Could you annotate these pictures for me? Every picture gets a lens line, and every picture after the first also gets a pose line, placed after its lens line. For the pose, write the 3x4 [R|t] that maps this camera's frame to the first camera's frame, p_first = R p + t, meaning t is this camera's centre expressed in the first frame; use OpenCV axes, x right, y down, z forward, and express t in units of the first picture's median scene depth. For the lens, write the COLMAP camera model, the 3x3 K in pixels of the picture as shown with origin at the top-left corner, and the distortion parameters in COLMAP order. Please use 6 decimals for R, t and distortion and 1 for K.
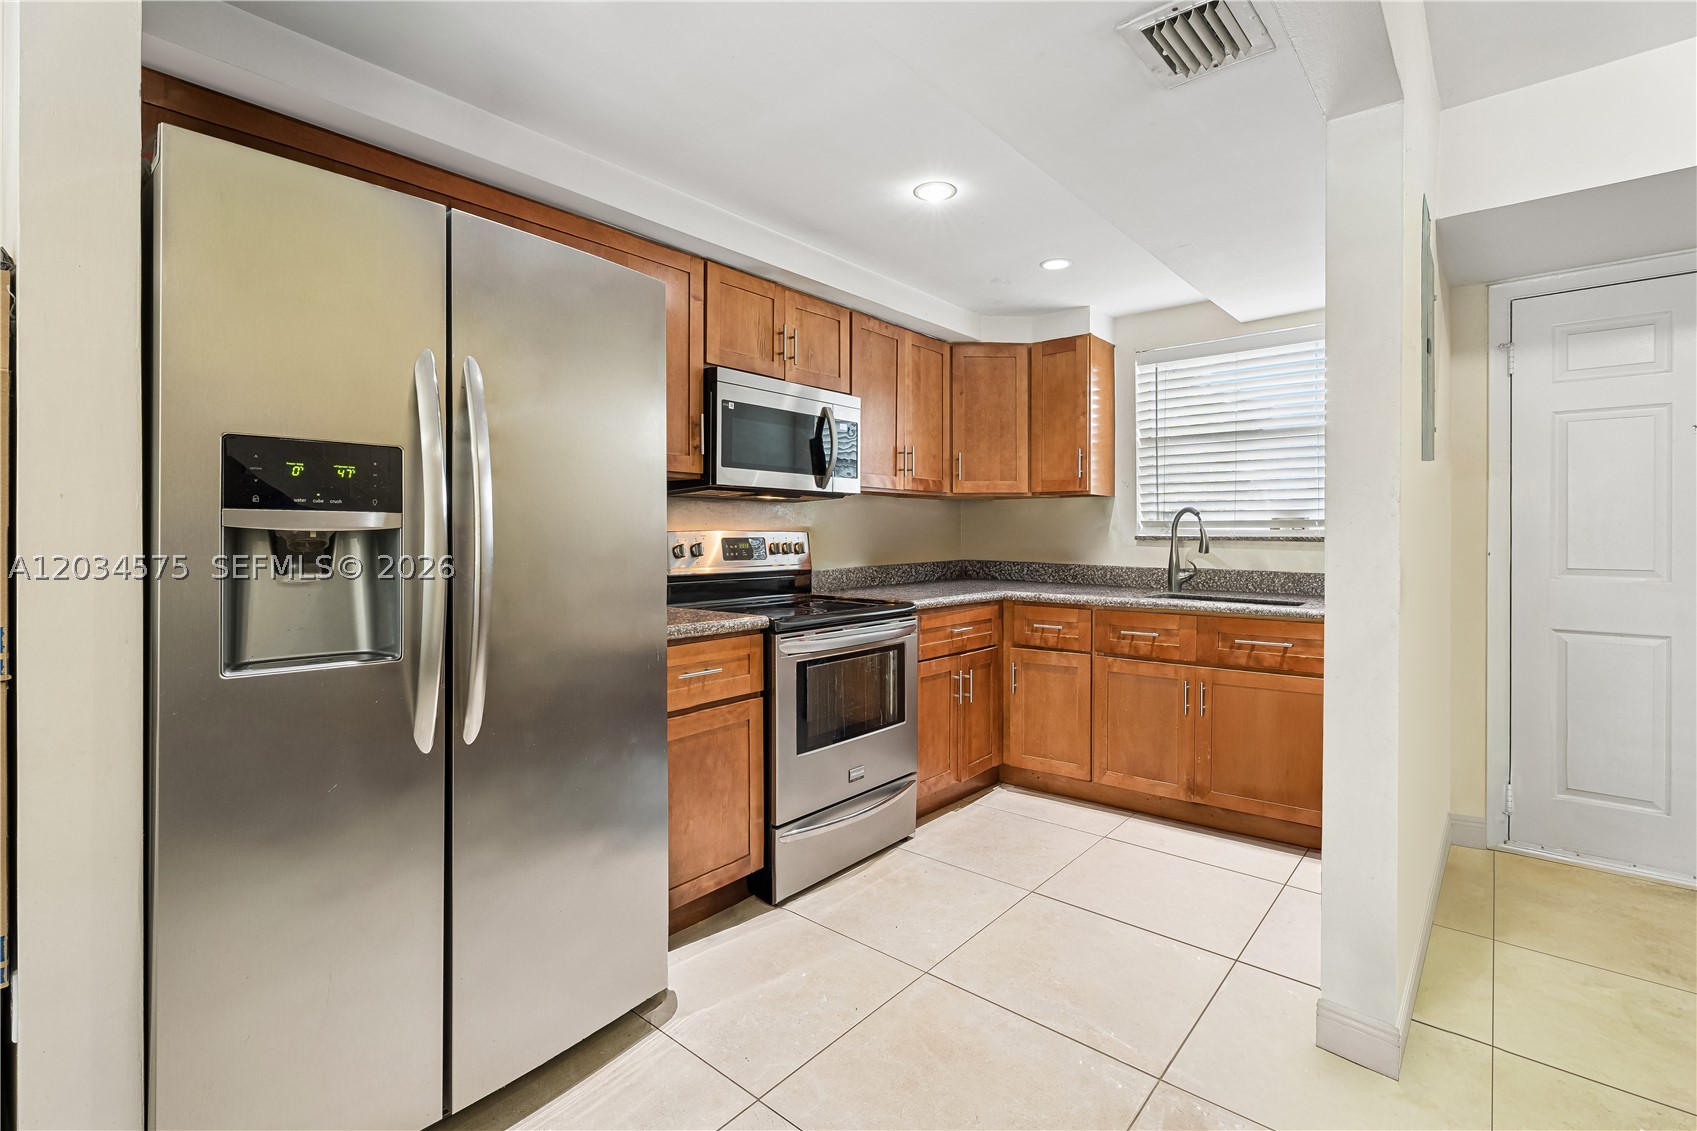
lens RADIAL K [[767.6, 0, 841.2], [0, 767.6, 544.1], [0, 0, 1]] dist [0.000449, 0.000199]
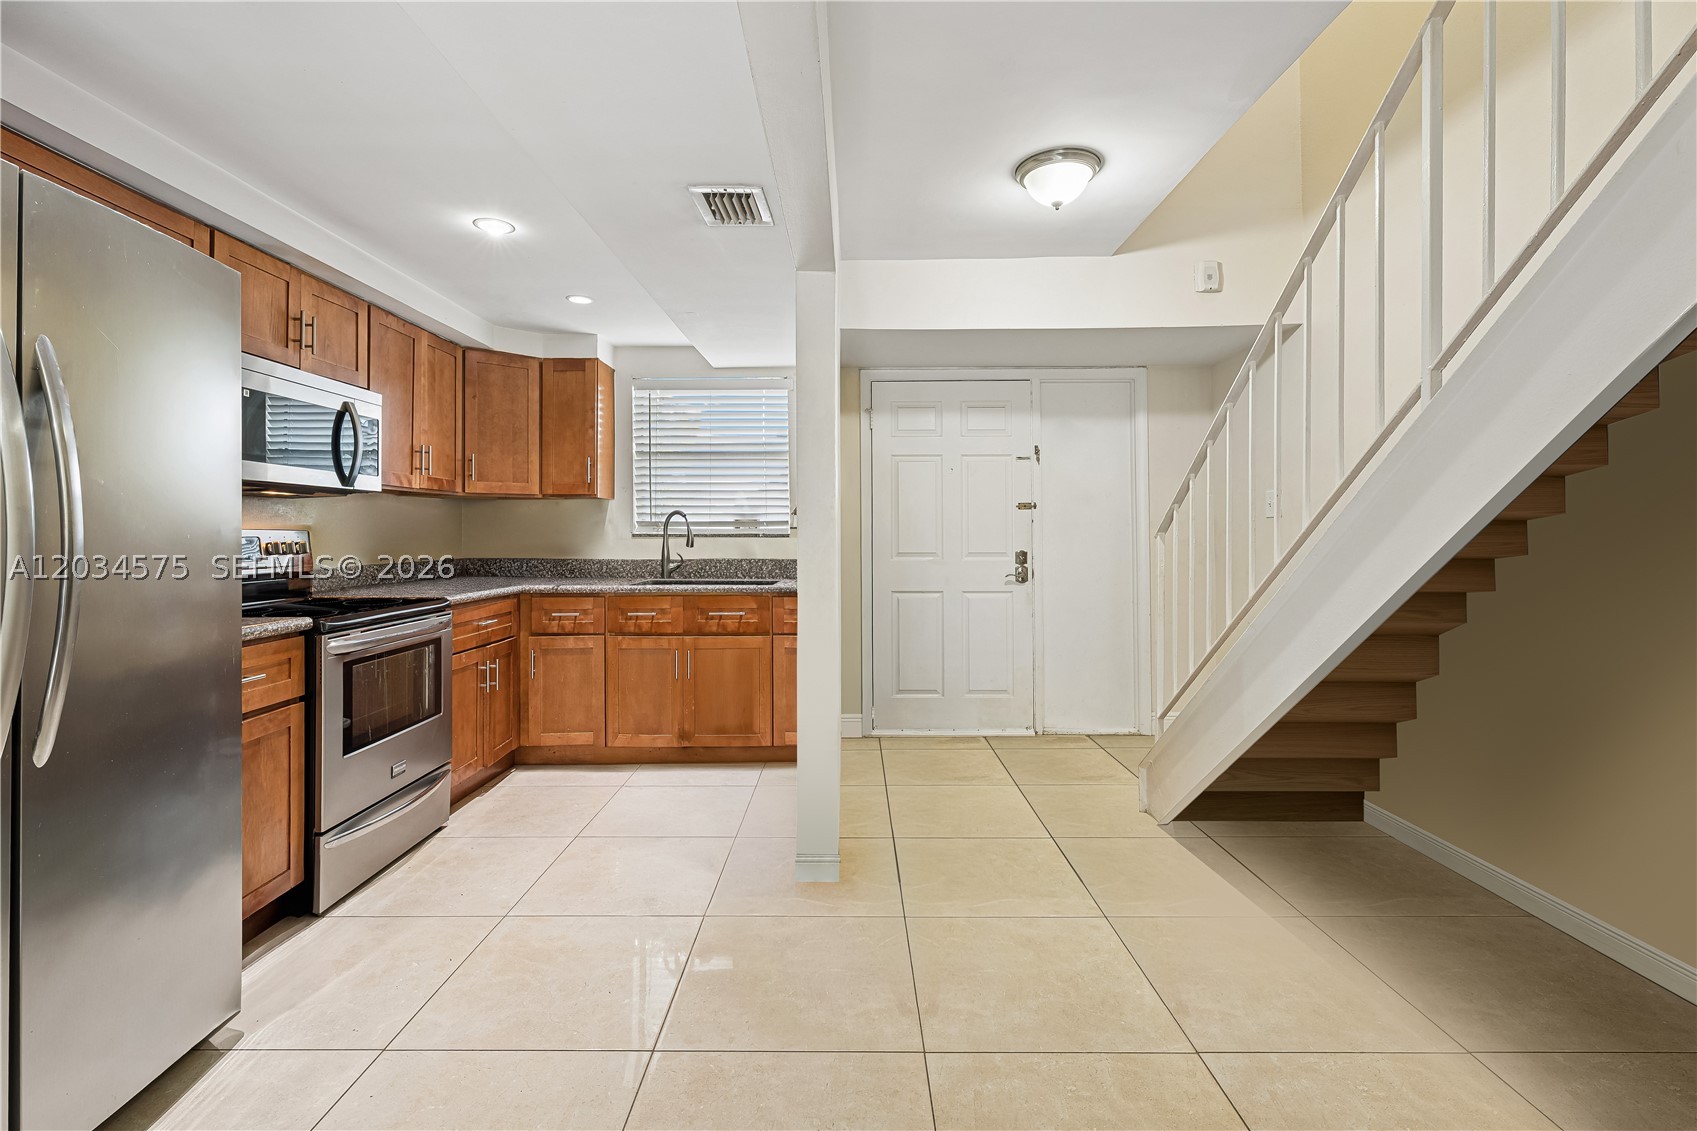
lens RADIAL K [[767.6, 0, 841.2], [0, 767.6, 544.1], [0, 0, 1]] dist [0.000449, 0.000199]
pose [[0.765843, -0.012381, 0.642908, -0.156283], [0.011391, 0.999919, 0.005686, 0.002868], [-0.642926, 0.002969, 0.765922, -0.132145]]
